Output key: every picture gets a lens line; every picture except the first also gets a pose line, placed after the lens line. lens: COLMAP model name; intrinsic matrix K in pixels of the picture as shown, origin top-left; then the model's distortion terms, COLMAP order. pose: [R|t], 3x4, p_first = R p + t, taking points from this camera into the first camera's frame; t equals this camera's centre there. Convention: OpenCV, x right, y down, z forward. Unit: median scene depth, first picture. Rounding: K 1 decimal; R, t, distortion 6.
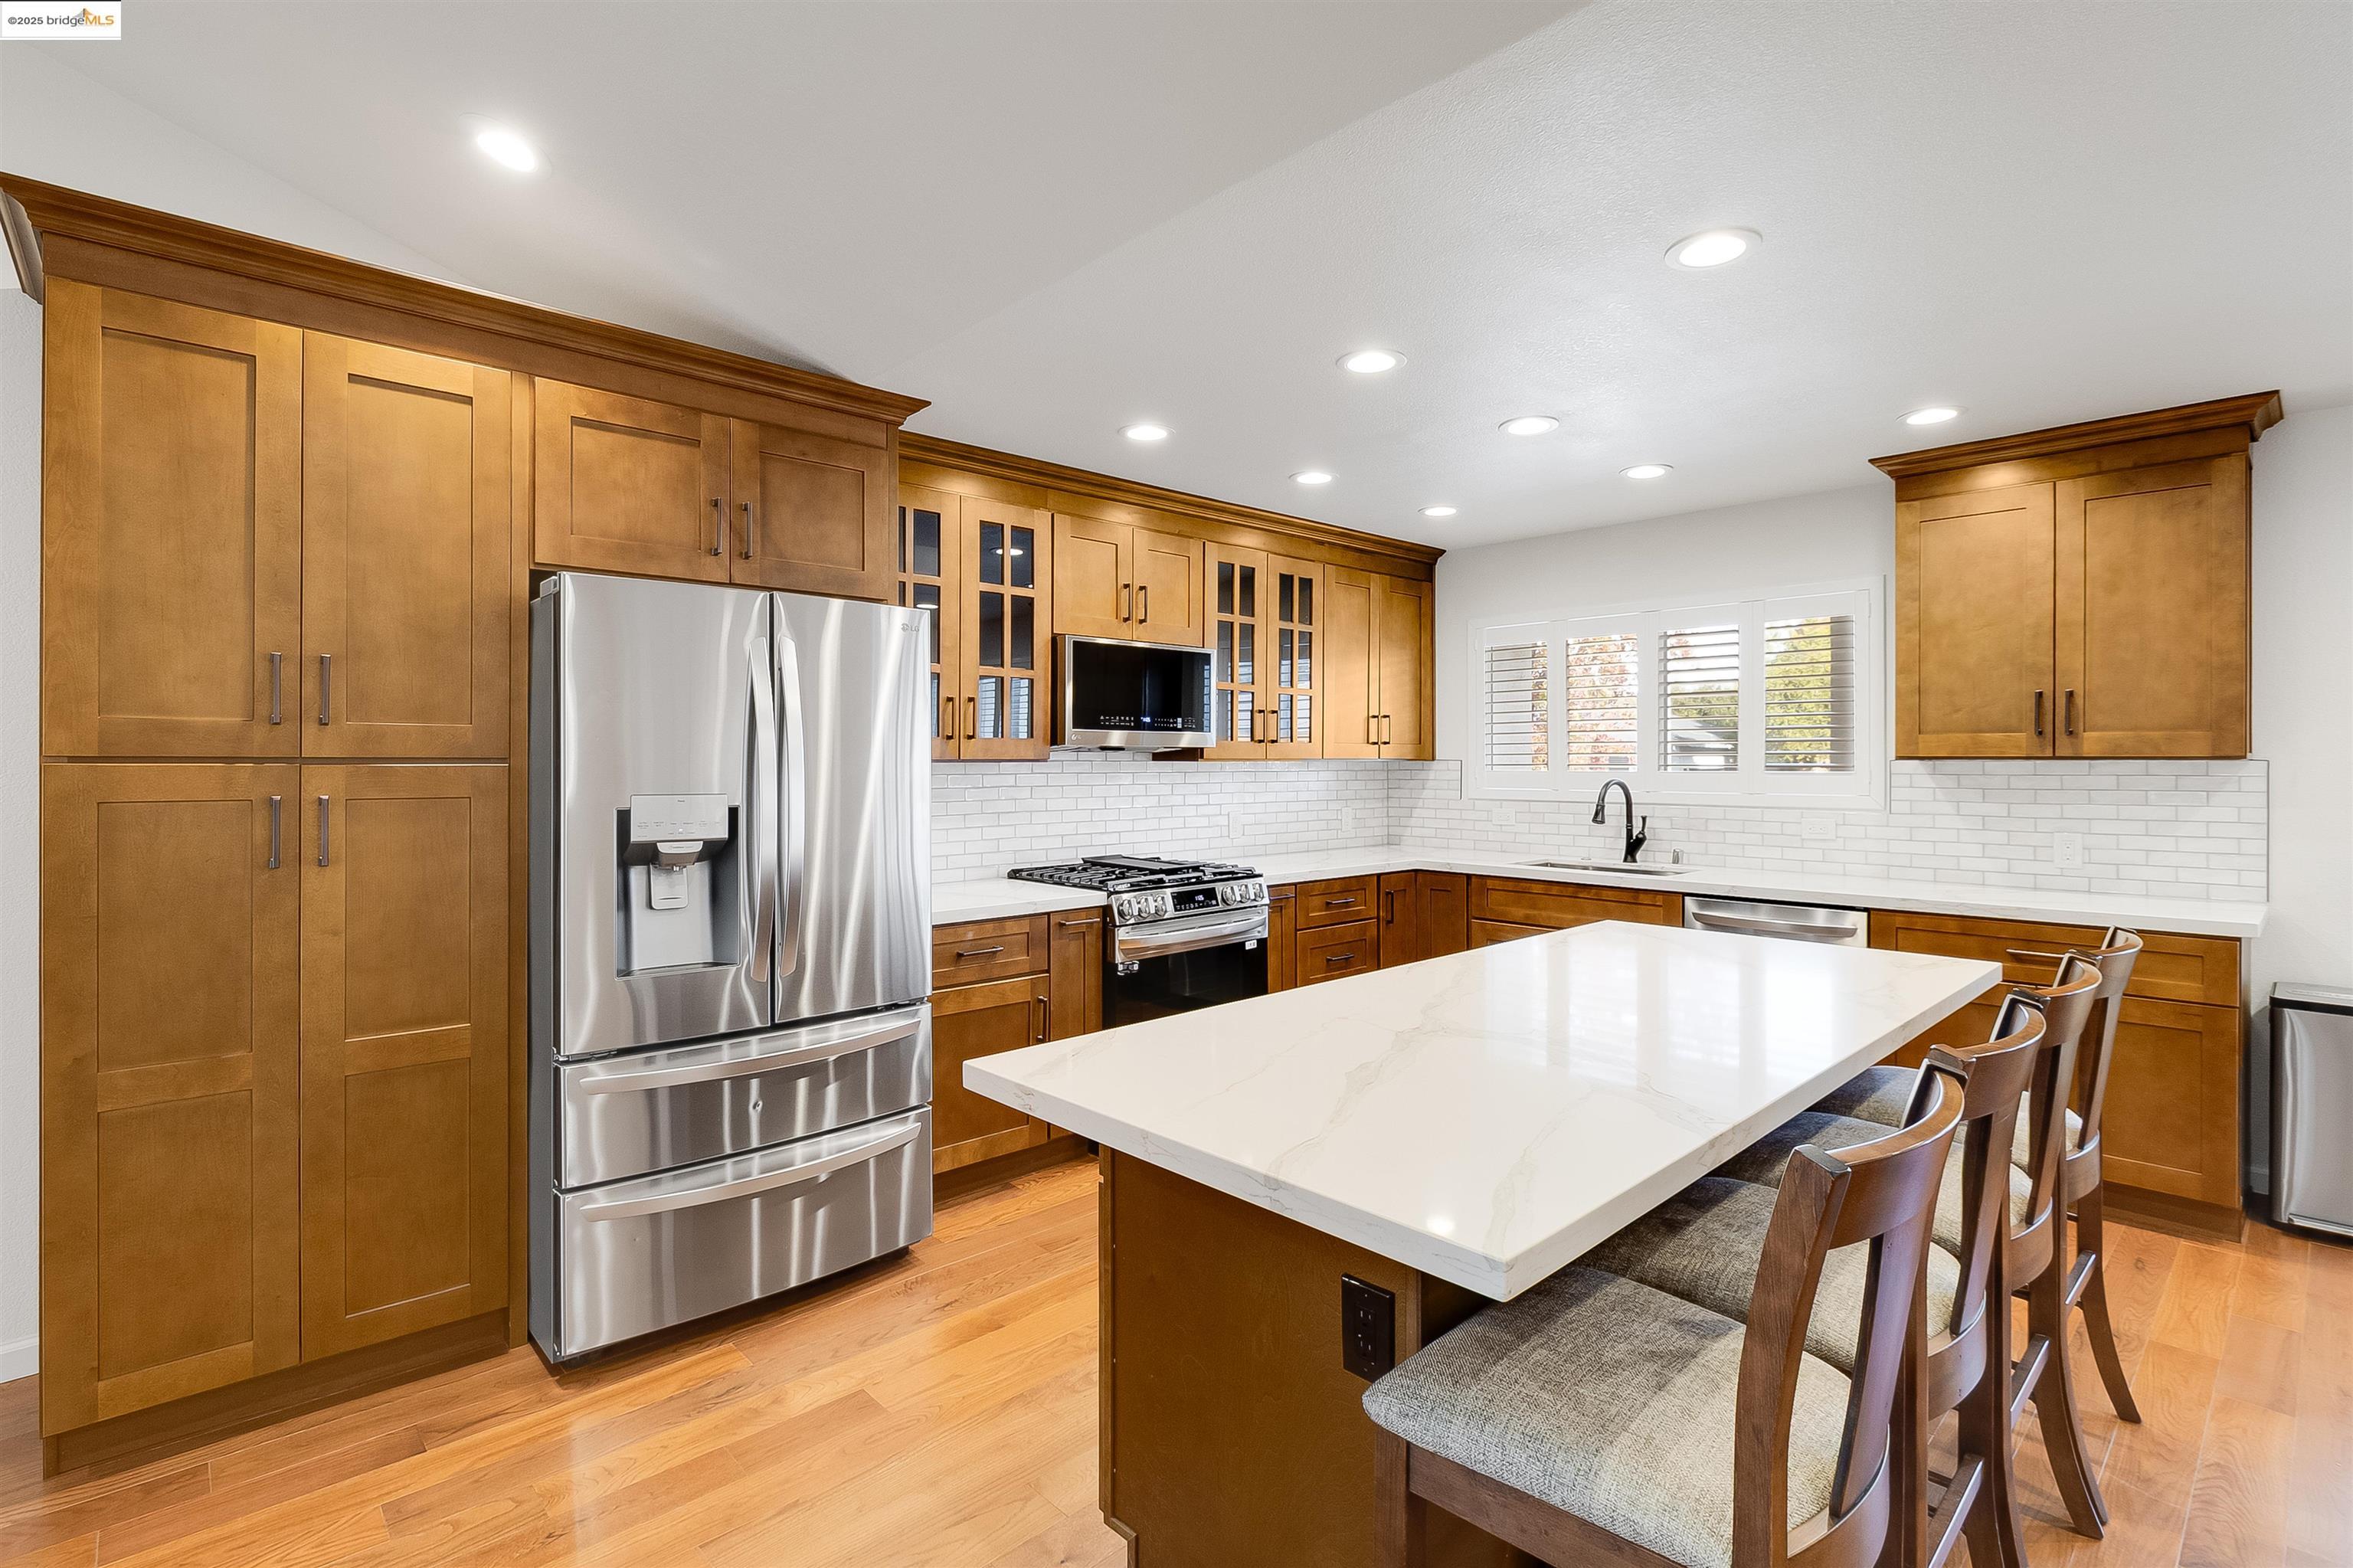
lens RADIAL K [[1095.0, 0, 1166.4], [0, 1095.0, 765.6], [0, 0, 1]] dist [0.000040, -0.000075]
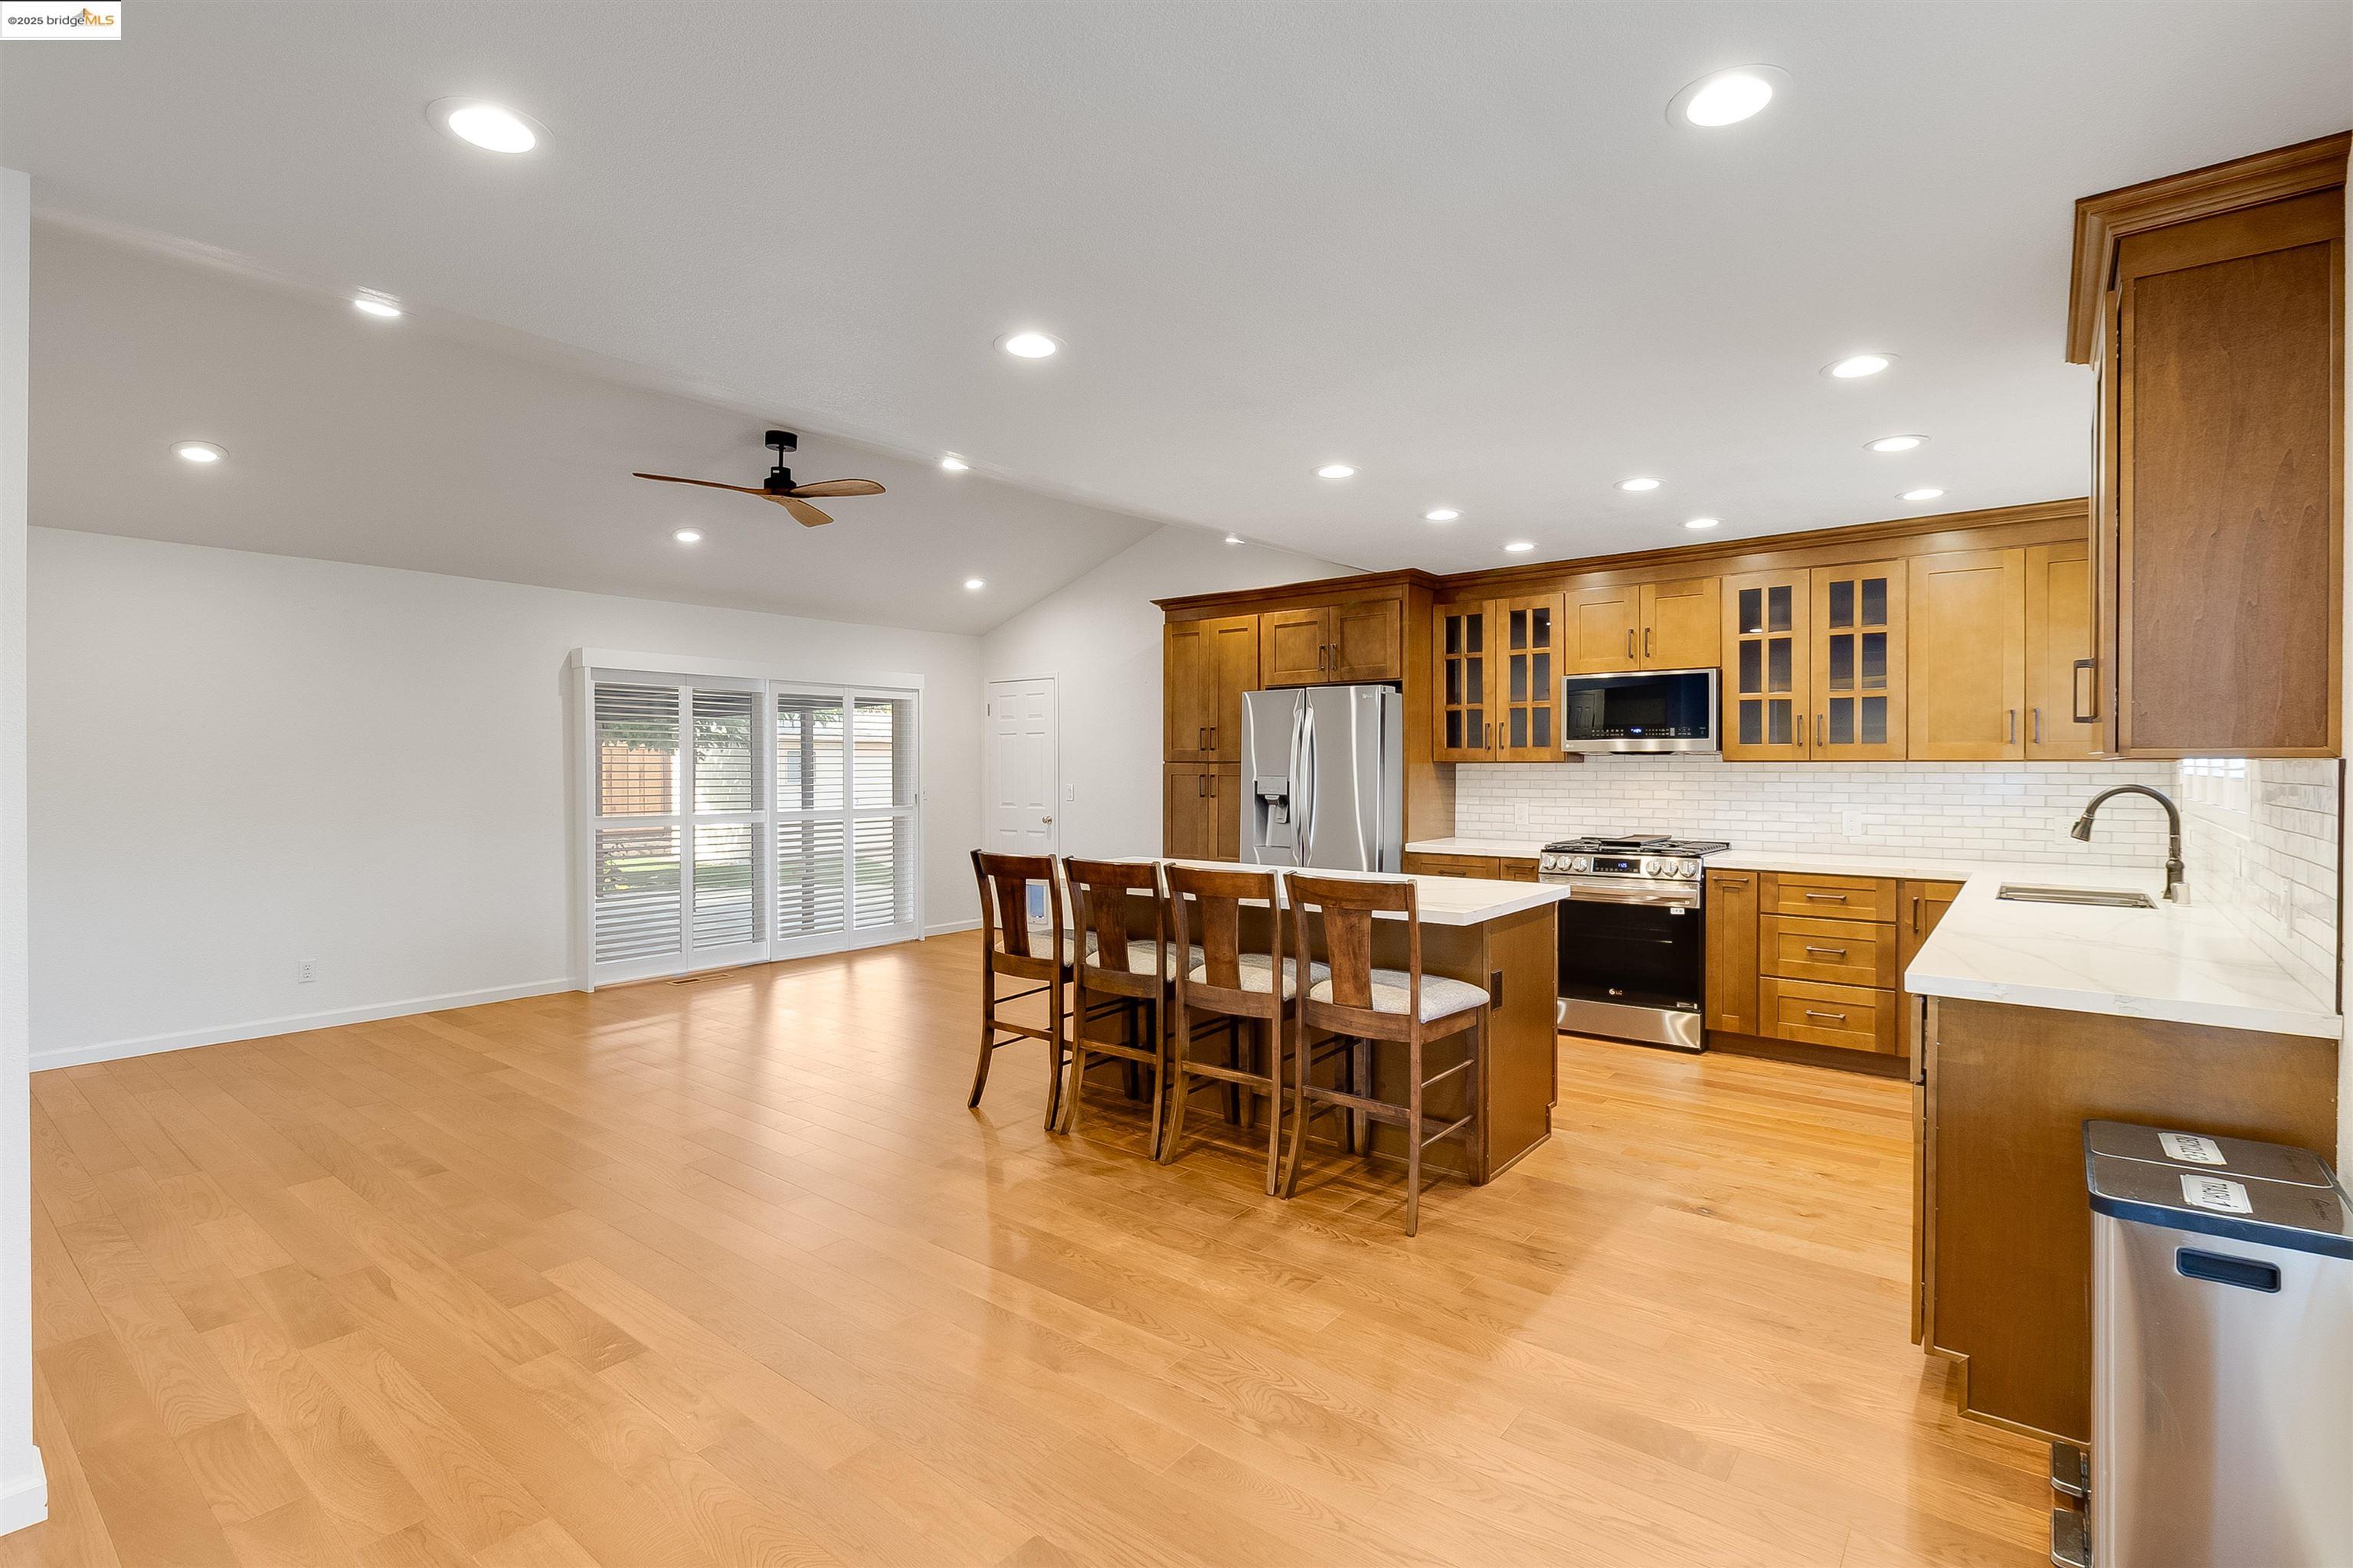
lens RADIAL K [[1095.0, 0, 1166.4], [0, 1095.0, 765.6], [0, 0, 1]] dist [0.000040, -0.000075]
pose [[0.134770, 0.004395, -0.990867, 1.220484], [-0.002415, 0.999989, 0.004107, -0.004281], [0.990874, 0.001839, 0.134779, 0.263949]]
